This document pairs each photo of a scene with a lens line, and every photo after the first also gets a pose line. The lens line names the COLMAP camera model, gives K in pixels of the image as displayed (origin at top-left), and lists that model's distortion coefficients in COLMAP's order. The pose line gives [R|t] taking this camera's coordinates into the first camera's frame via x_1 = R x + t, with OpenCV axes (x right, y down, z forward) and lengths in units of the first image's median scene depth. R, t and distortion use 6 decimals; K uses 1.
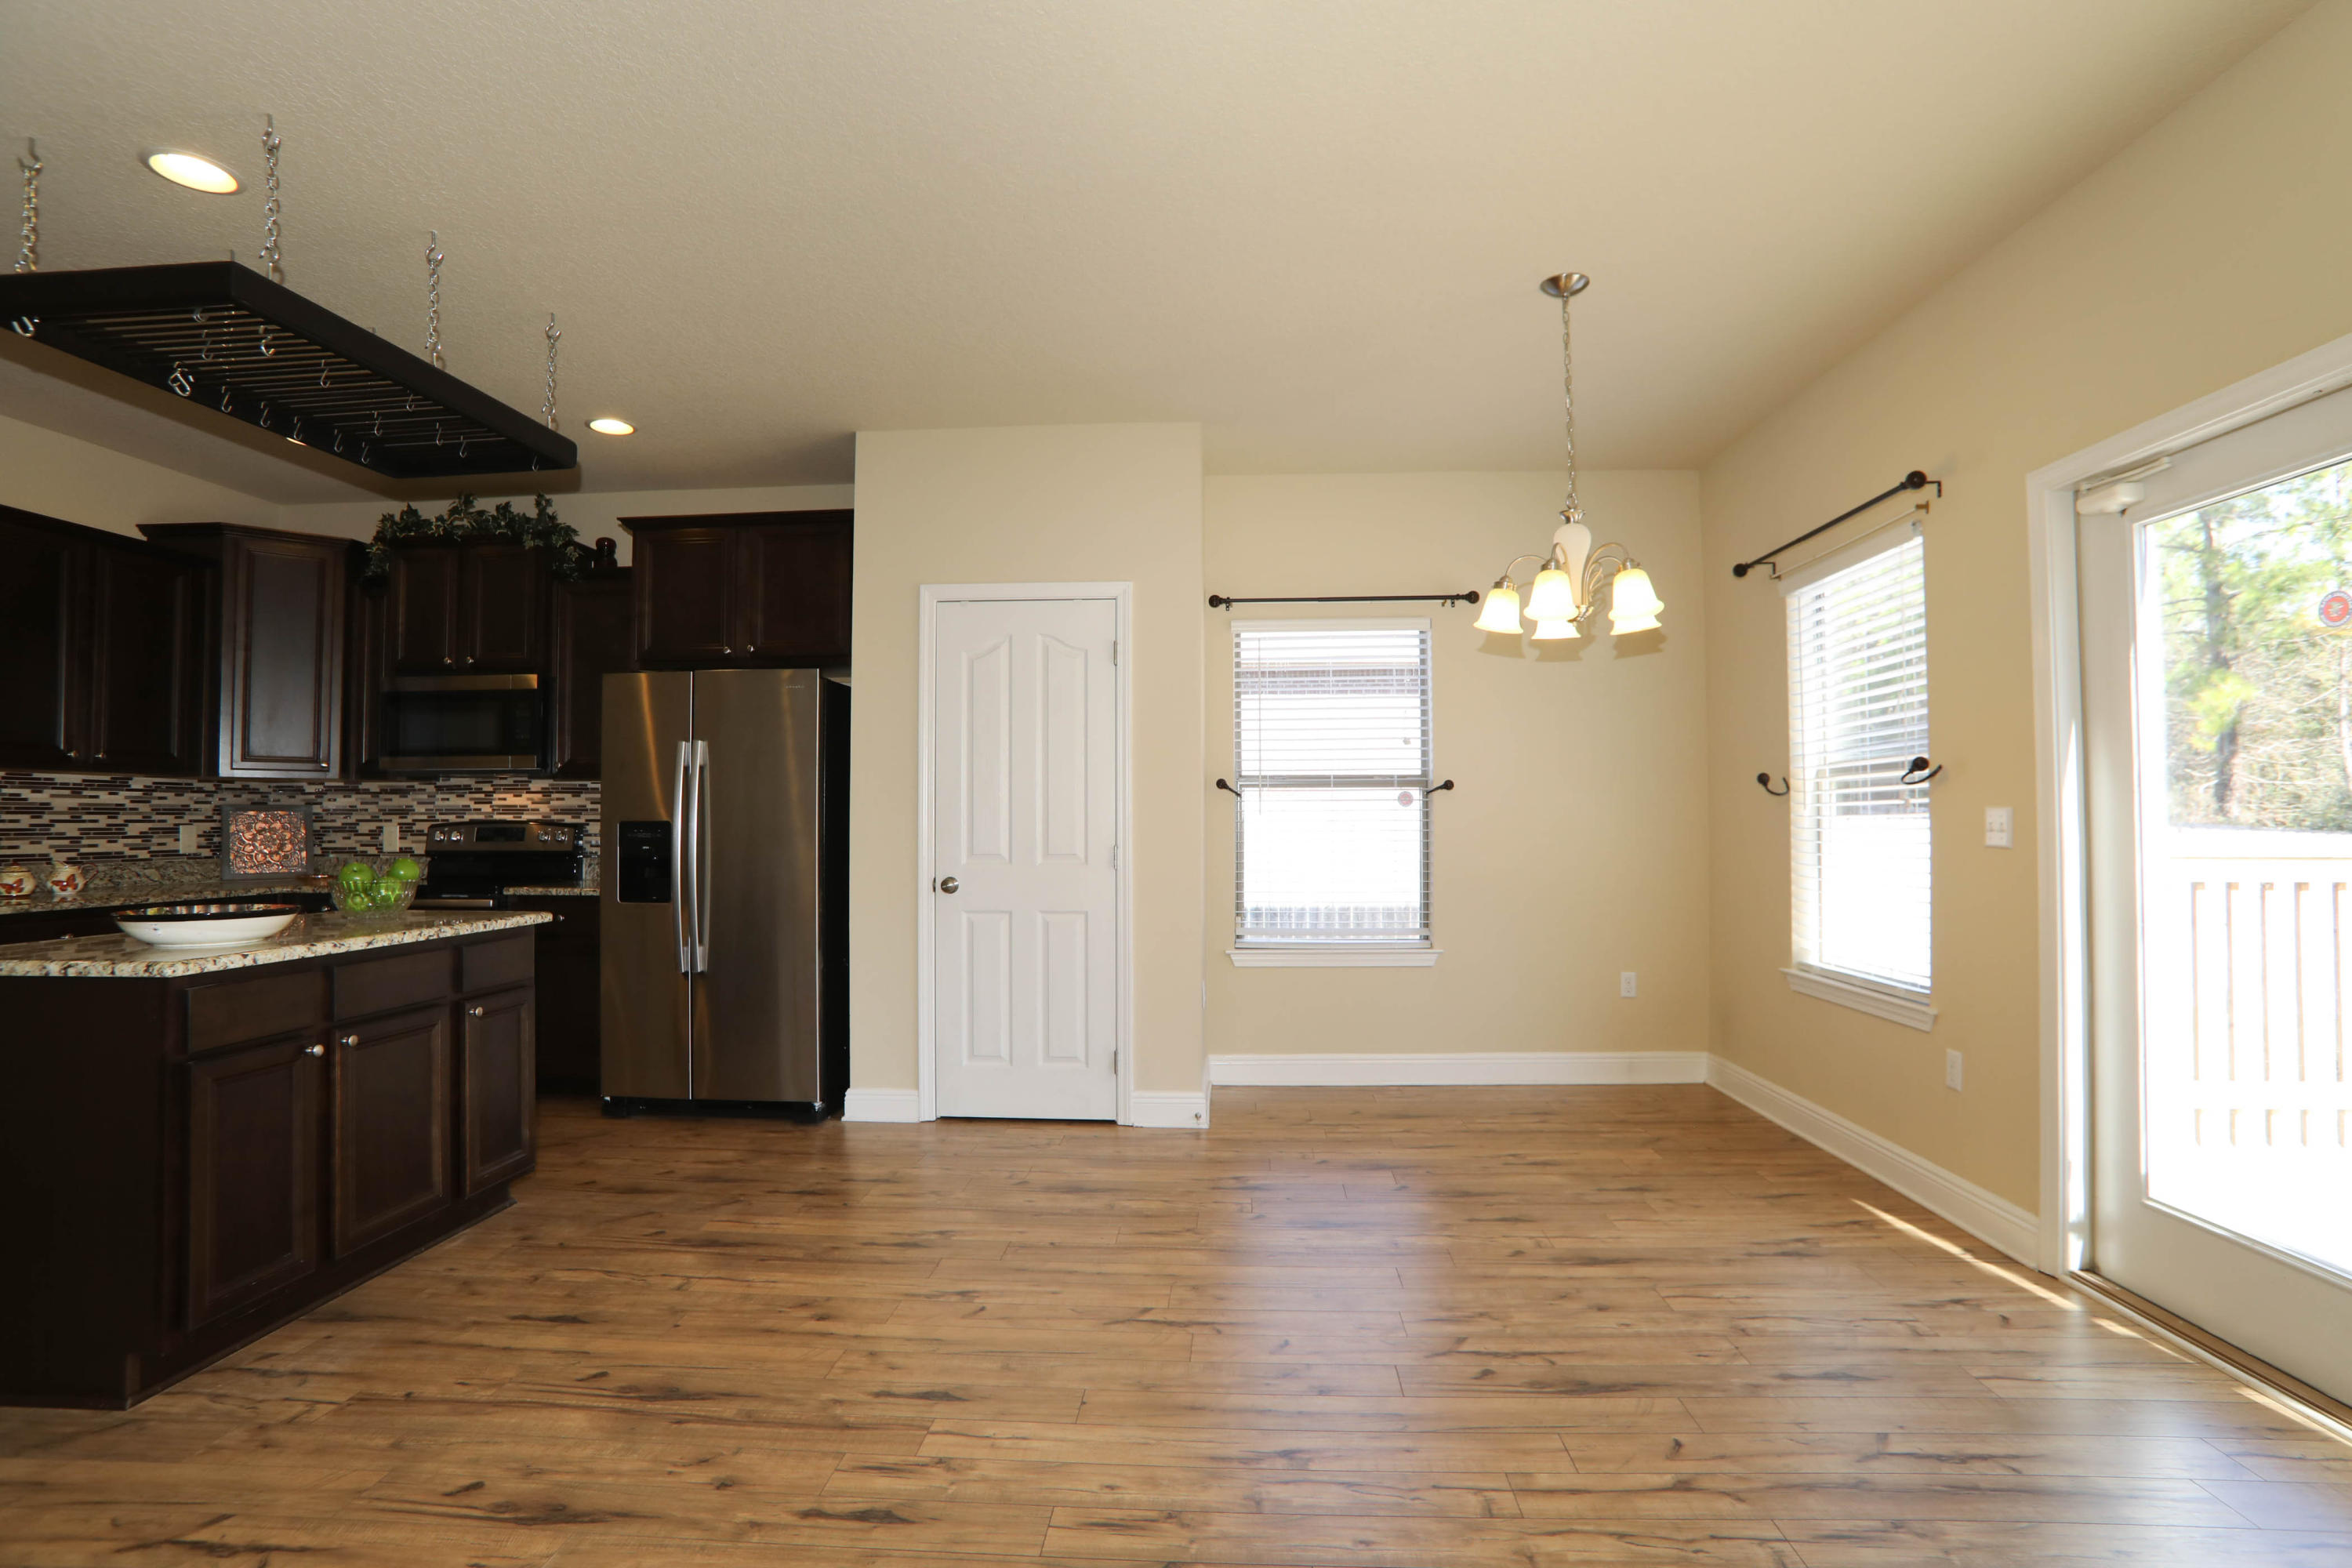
lens RADIAL K [[1157.3, 0, 1181.0], [0, 1157.3, 803.1], [0, 0, 1]] dist [-0.060151, 0.012215]
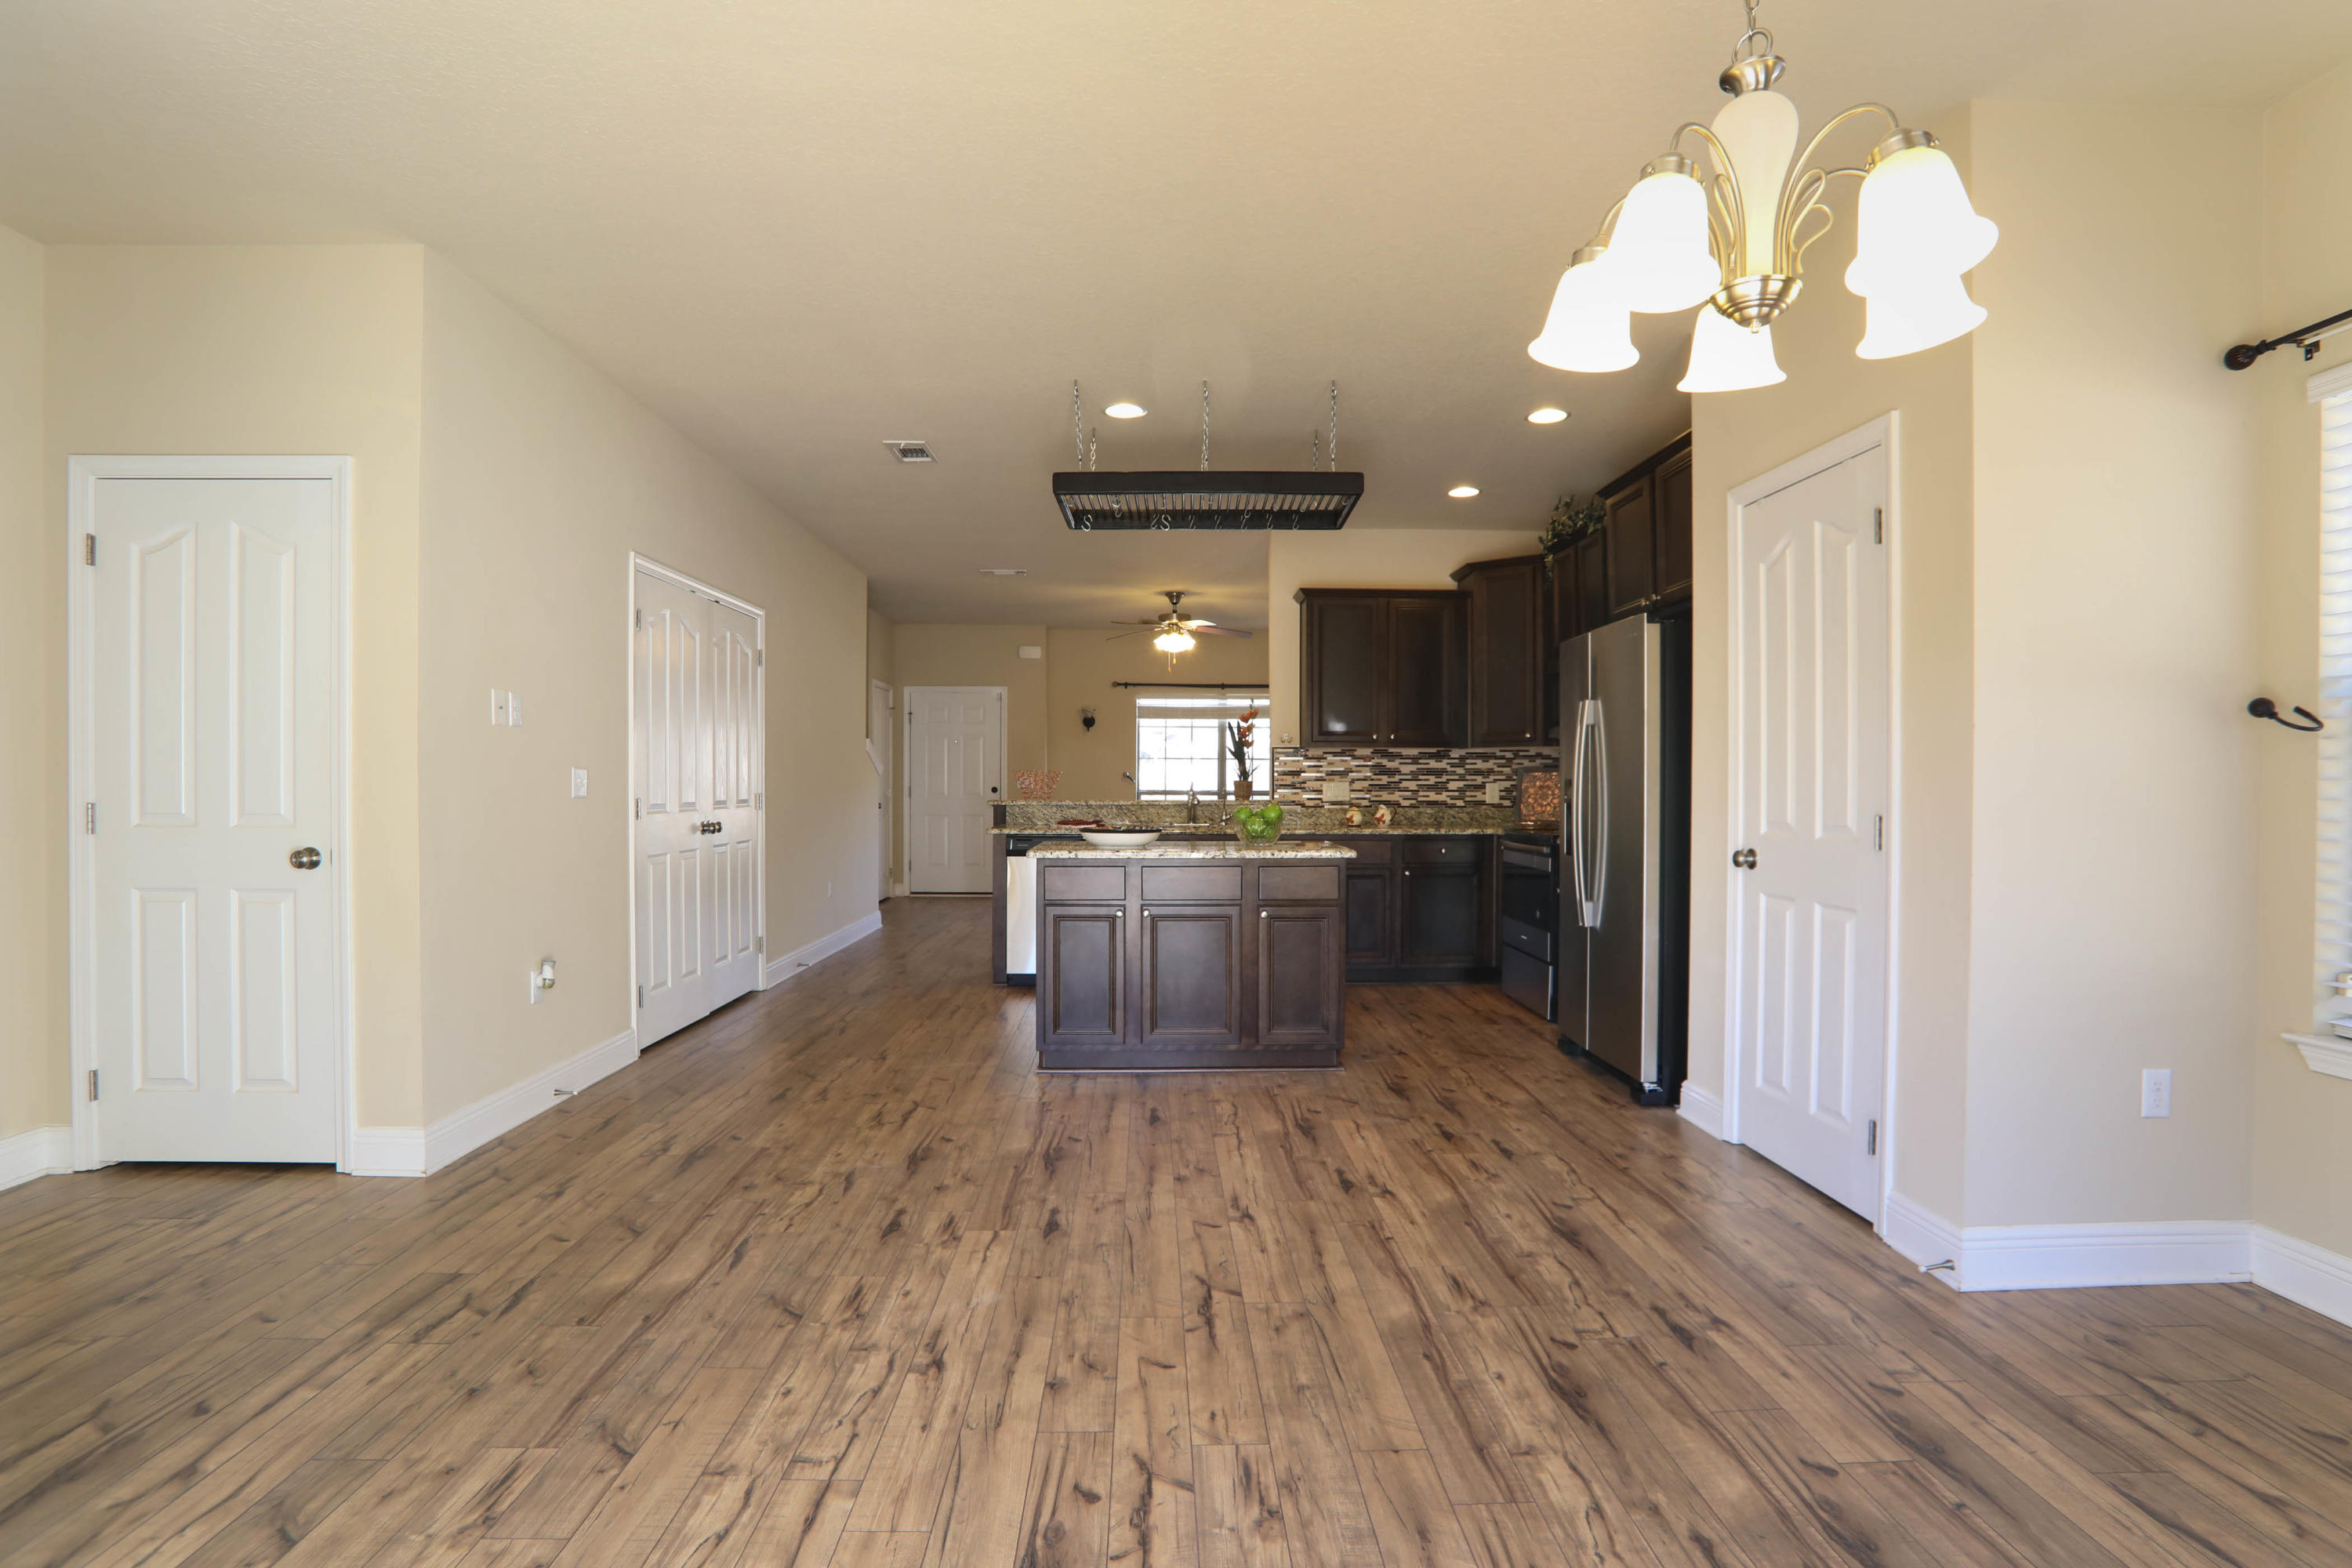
lens RADIAL K [[1157.3, 0, 1179.8], [0, 1157.3, 790.6], [0, 0, 1]] dist [-0.060151, 0.012215]
pose [[0.068496, 0.009135, -0.997610, 0.551638], [0.016170, 0.999817, 0.010266, 0.009145], [0.997520, -0.016835, 0.068336, 0.542612]]
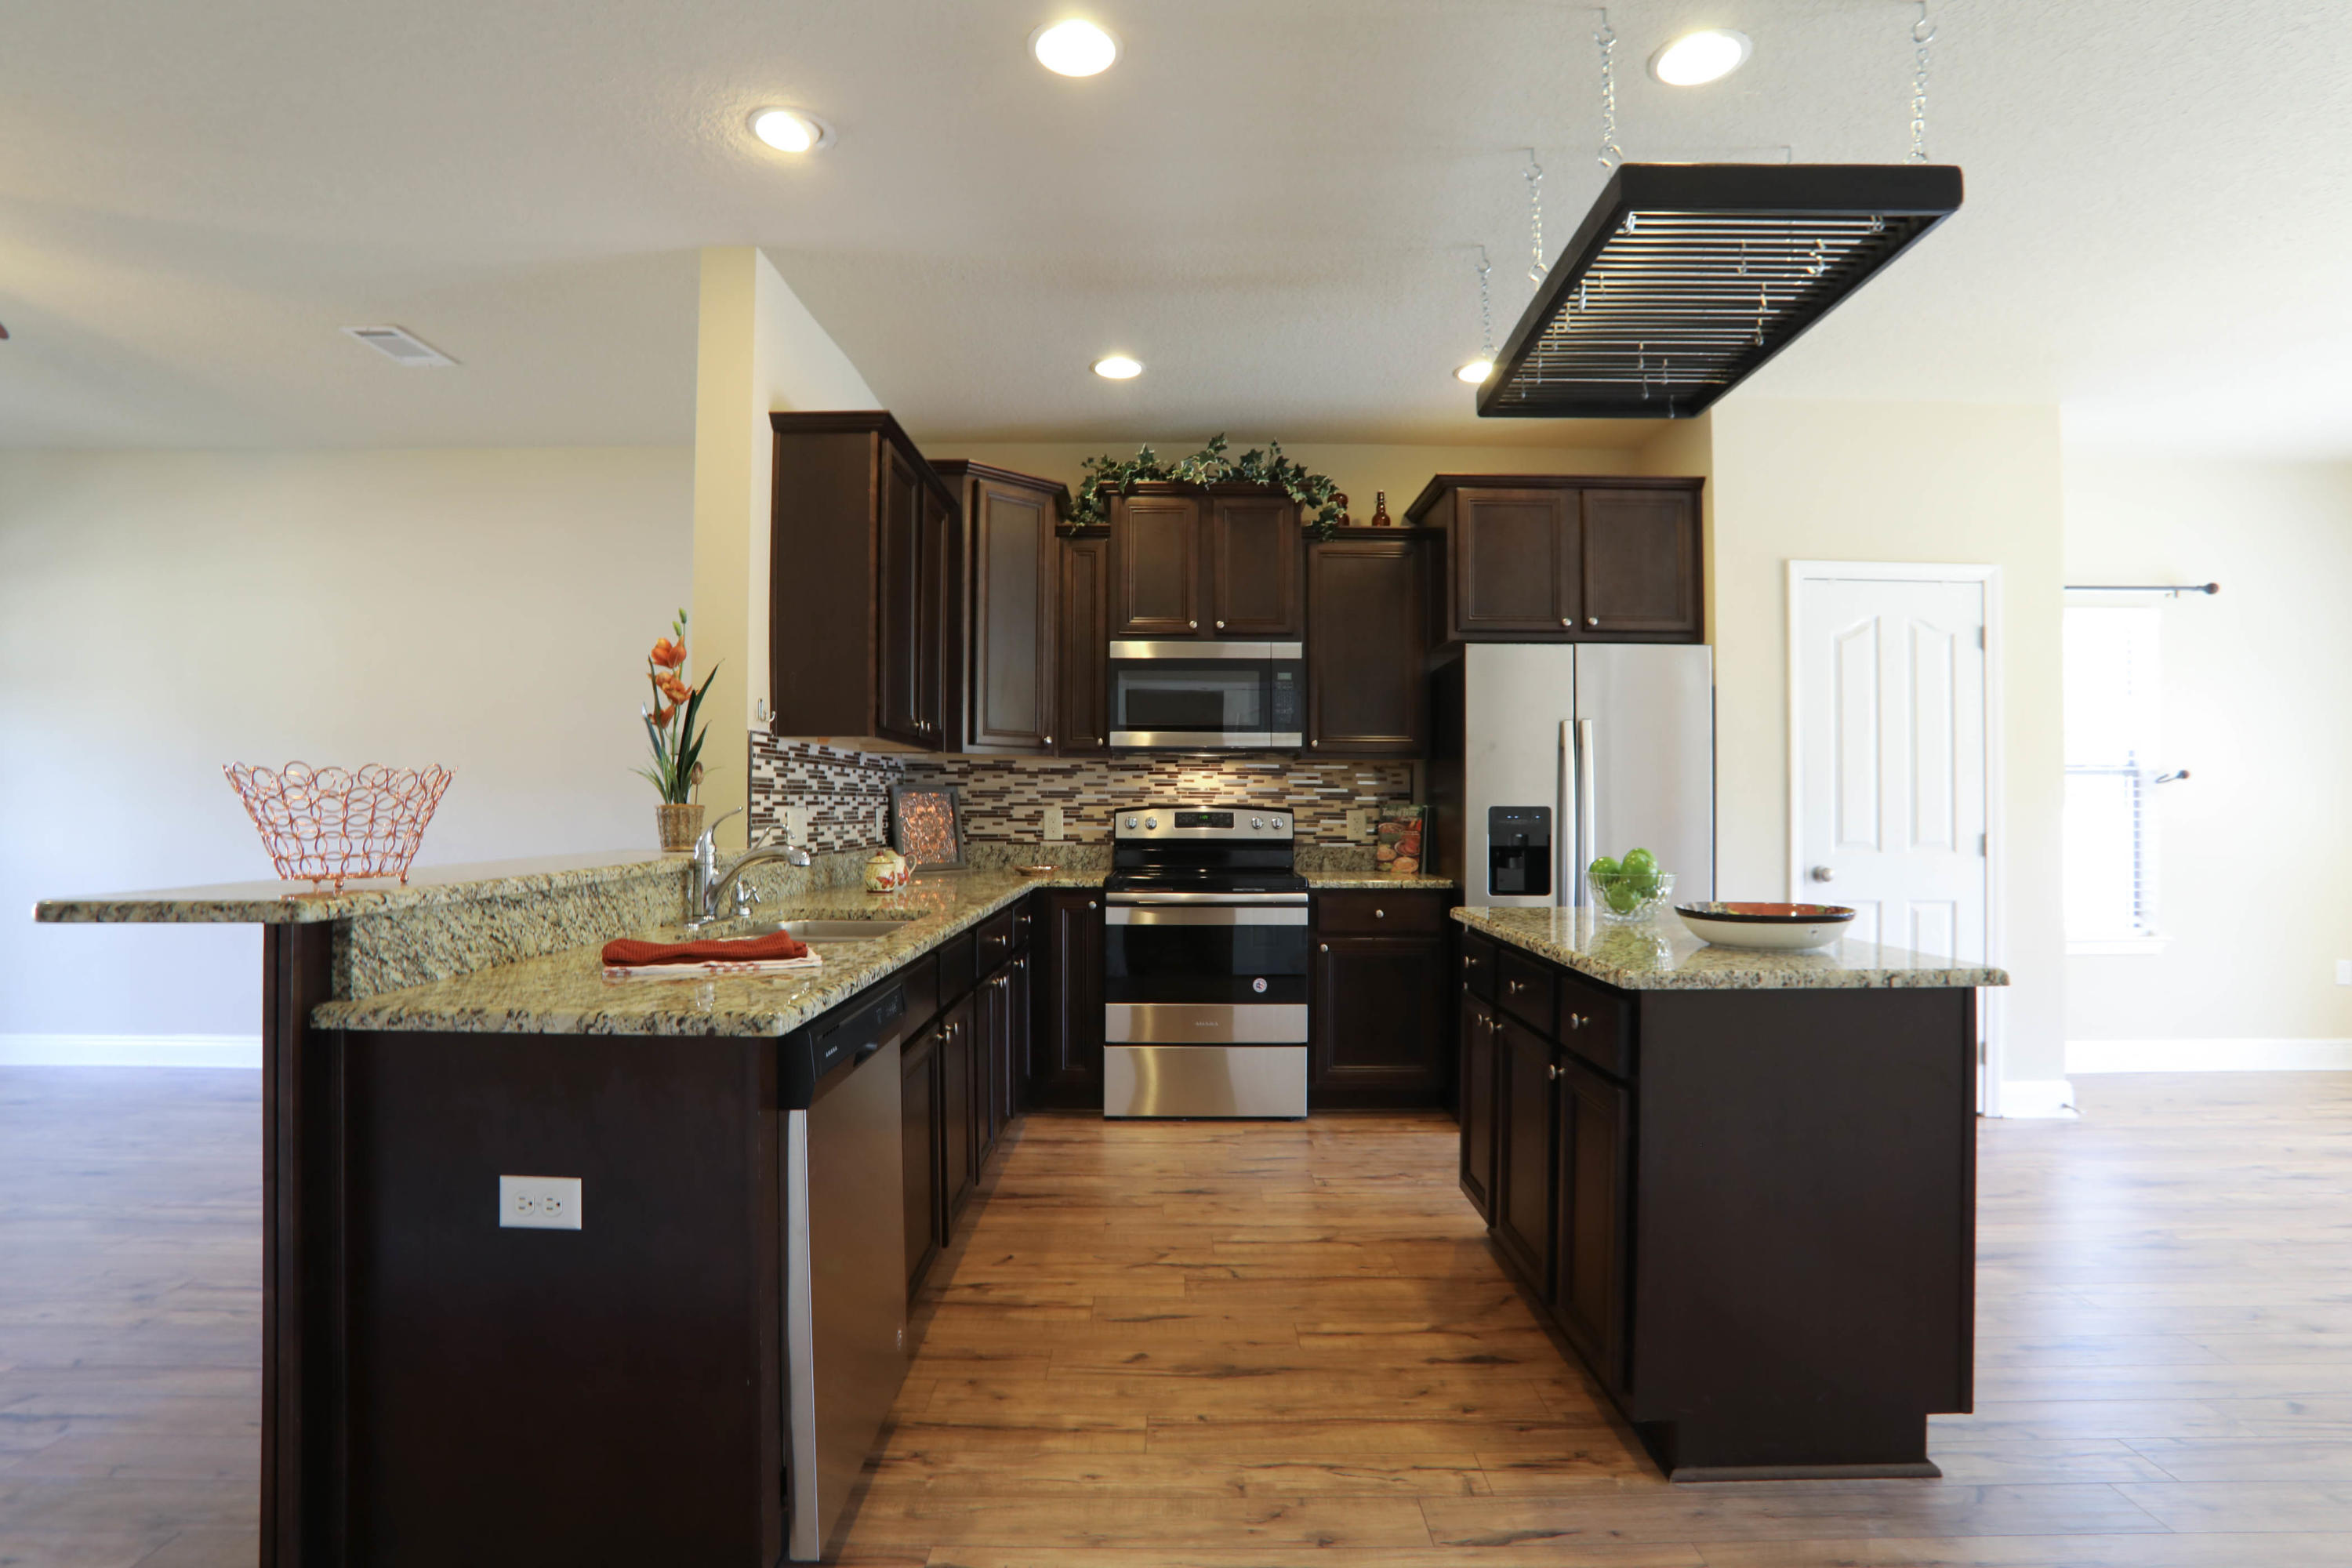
lens RADIAL K [[1157.3, 0, 1176.9], [0, 1157.3, 792.8], [0, 0, 1]] dist [-0.060151, 0.012215]
pose [[0.998073, 0.006259, 0.061738, -0.781790], [-0.006485, 0.999973, 0.003453, 0.003168], [-0.061714, -0.003847, 0.998086, 0.086611]]
